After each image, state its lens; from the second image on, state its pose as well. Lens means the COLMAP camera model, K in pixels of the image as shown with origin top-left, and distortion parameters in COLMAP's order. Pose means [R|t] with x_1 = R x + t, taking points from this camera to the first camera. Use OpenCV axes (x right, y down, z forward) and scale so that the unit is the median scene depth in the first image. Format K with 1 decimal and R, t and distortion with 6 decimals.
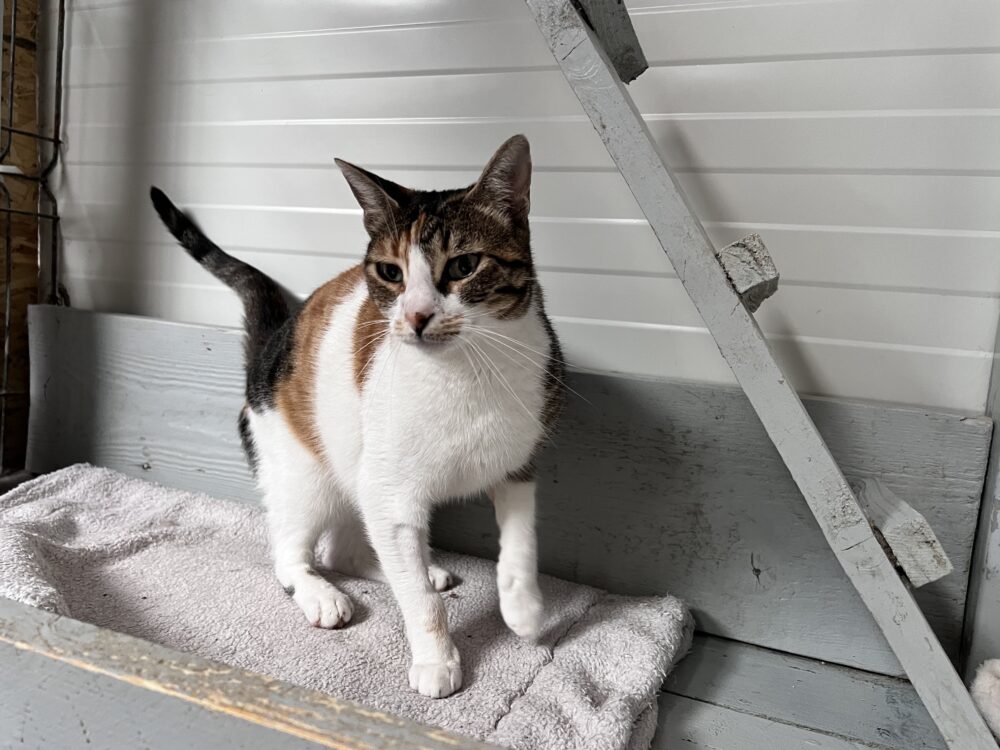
lens RADIAL K [[999.2, 0, 500.0], [0, 999.2, 375.0], [0, 0, 1]] dist [0.003054, 0.000178]
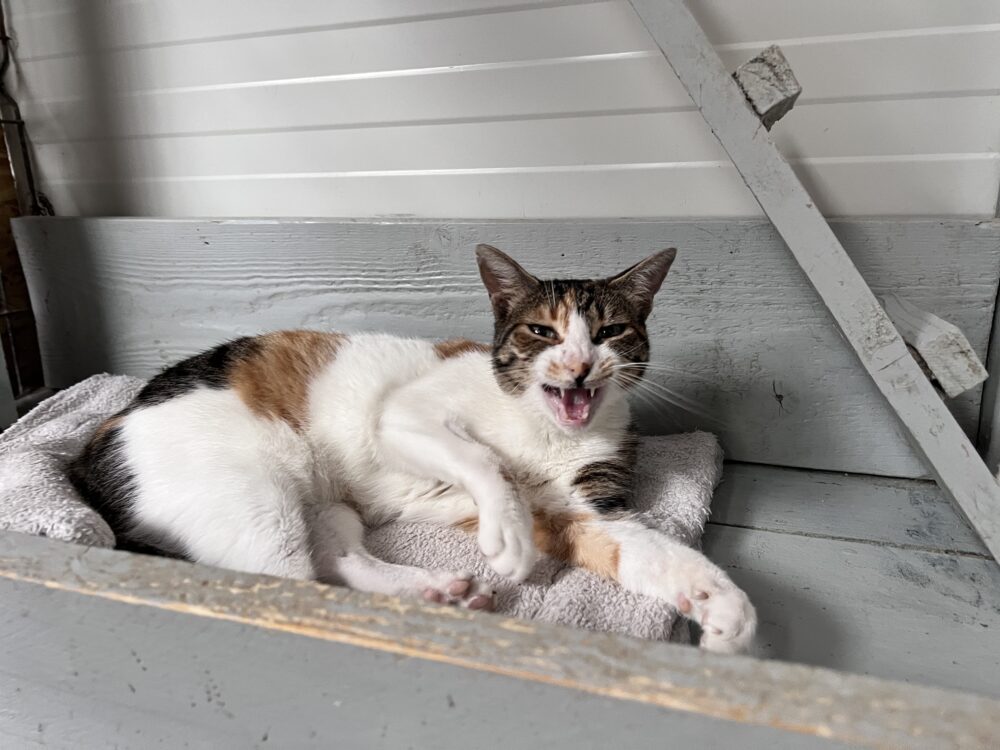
lens RADIAL K [[756.6, 0, 500.0], [0, 756.6, 375.0], [0, 0, 1]] dist [0.001639, 0.000915]
pose [[0.991950, -0.123018, 0.030033, -0.053156], [0.115870, 0.977434, 0.176629, 0.003094], [-0.051083, -0.171727, 0.983819, 0.274379]]
